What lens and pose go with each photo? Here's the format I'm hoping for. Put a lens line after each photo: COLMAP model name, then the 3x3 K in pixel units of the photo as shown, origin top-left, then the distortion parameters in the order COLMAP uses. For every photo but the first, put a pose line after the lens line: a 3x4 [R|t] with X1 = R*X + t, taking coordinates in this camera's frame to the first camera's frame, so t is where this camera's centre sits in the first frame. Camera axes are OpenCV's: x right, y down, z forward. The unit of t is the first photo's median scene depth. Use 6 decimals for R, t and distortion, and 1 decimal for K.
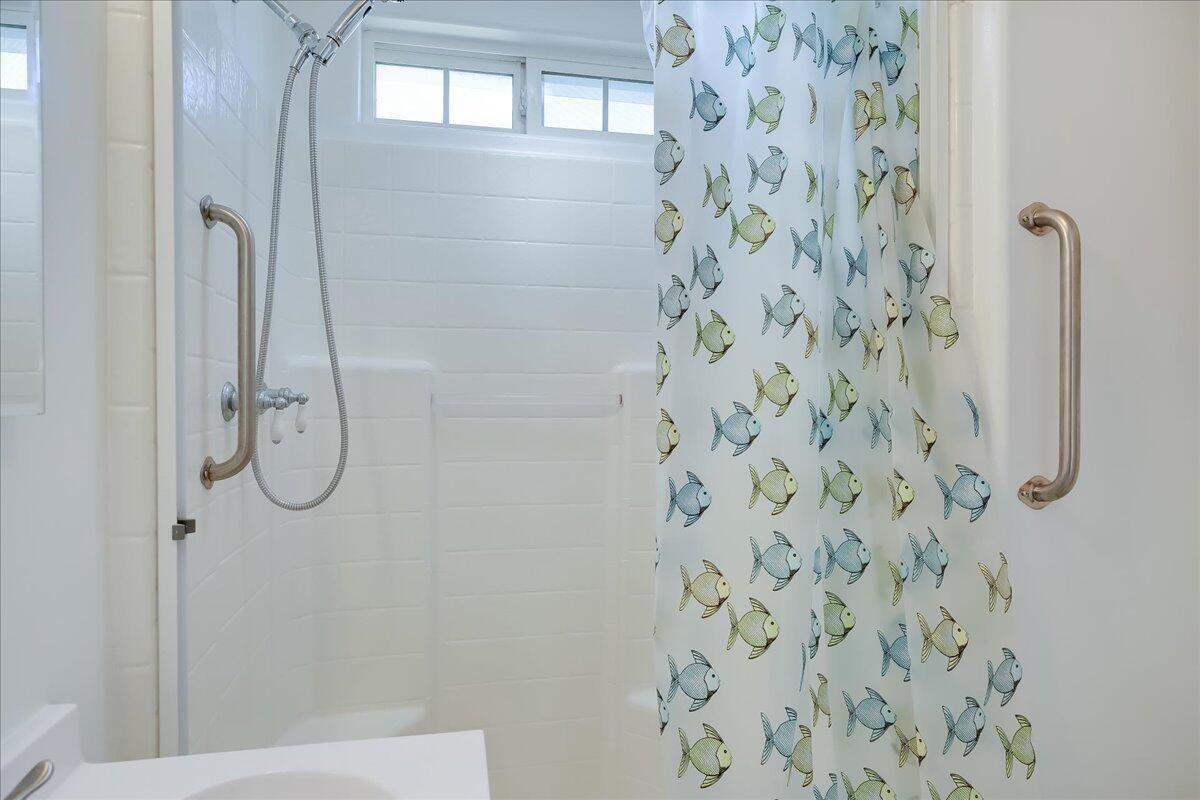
lens RADIAL K [[742.7, 0, 605.1], [0, 742.7, 401.9], [0, 0, 1]] dist [0.006005, 0.001182]
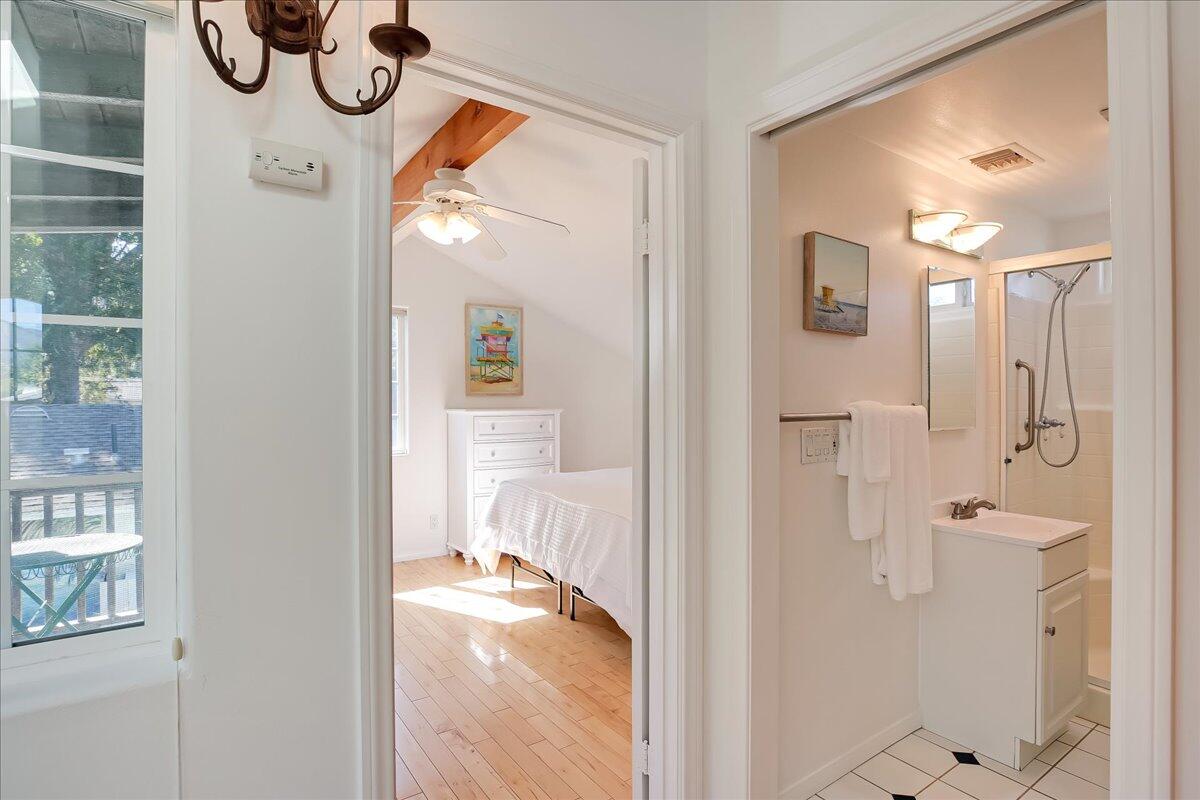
lens RADIAL K [[618.0, 0, 604.0], [0, 618.0, 396.4], [0, 0, 1]] dist [-0.016842, 0.000856]
pose [[0.424874, -0.009362, -0.905204, 1.756332], [-0.002592, 0.999930, -0.011559, -0.146399], [0.905249, 0.007257, 0.424820, -2.771594]]
